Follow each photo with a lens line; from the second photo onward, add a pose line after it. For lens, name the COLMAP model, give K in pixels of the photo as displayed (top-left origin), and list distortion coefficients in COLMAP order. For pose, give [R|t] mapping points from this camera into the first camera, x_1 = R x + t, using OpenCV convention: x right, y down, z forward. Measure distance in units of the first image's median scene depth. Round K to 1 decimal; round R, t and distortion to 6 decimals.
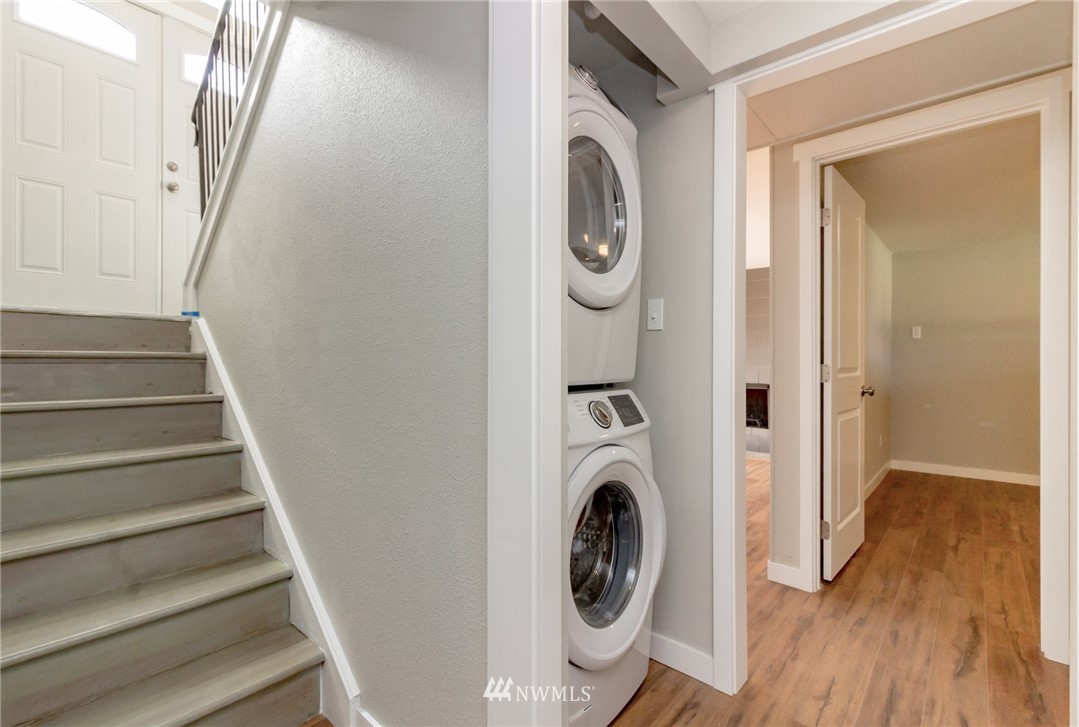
lens RADIAL K [[500.3, 0, 533.4], [0, 500.3, 358.5], [0, 0, 1]] dist [0.013274, -0.000598]
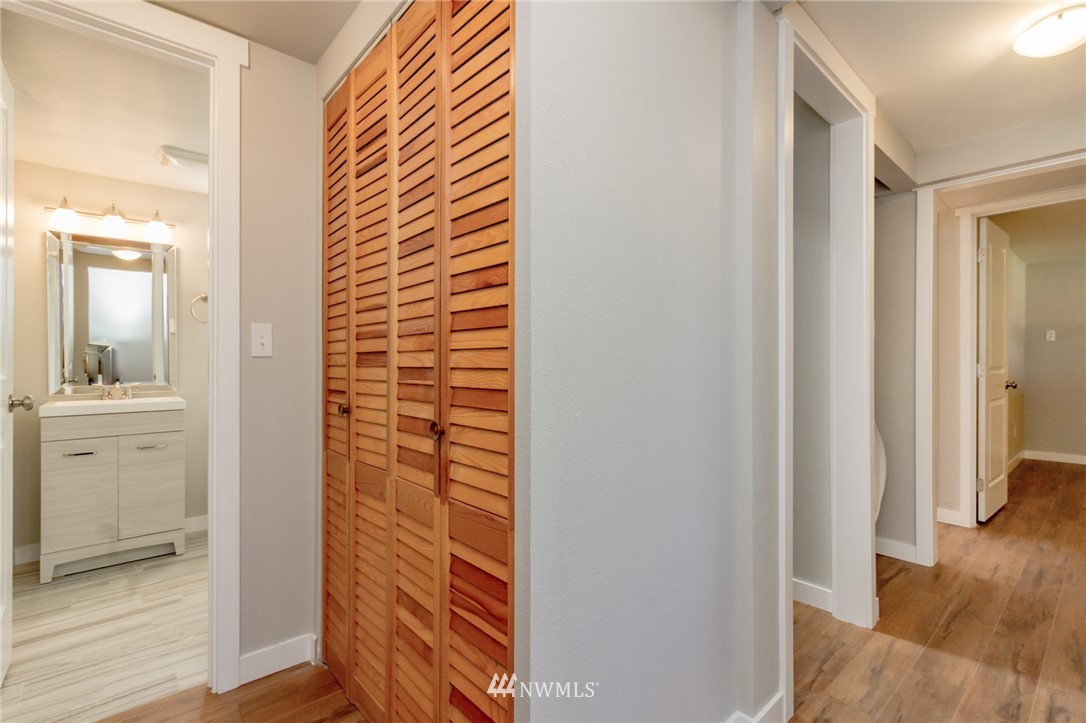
lens RADIAL K [[492.5, 0, 539.4], [0, 492.5, 366.9], [0, 0, 1]] dist [0.001596, 0.000396]
pose [[0.989537, -0.004332, -0.144213, -0.408411], [0.005776, 0.999937, 0.009595, 0.000605], [0.144162, -0.010328, 0.989500, -0.493256]]
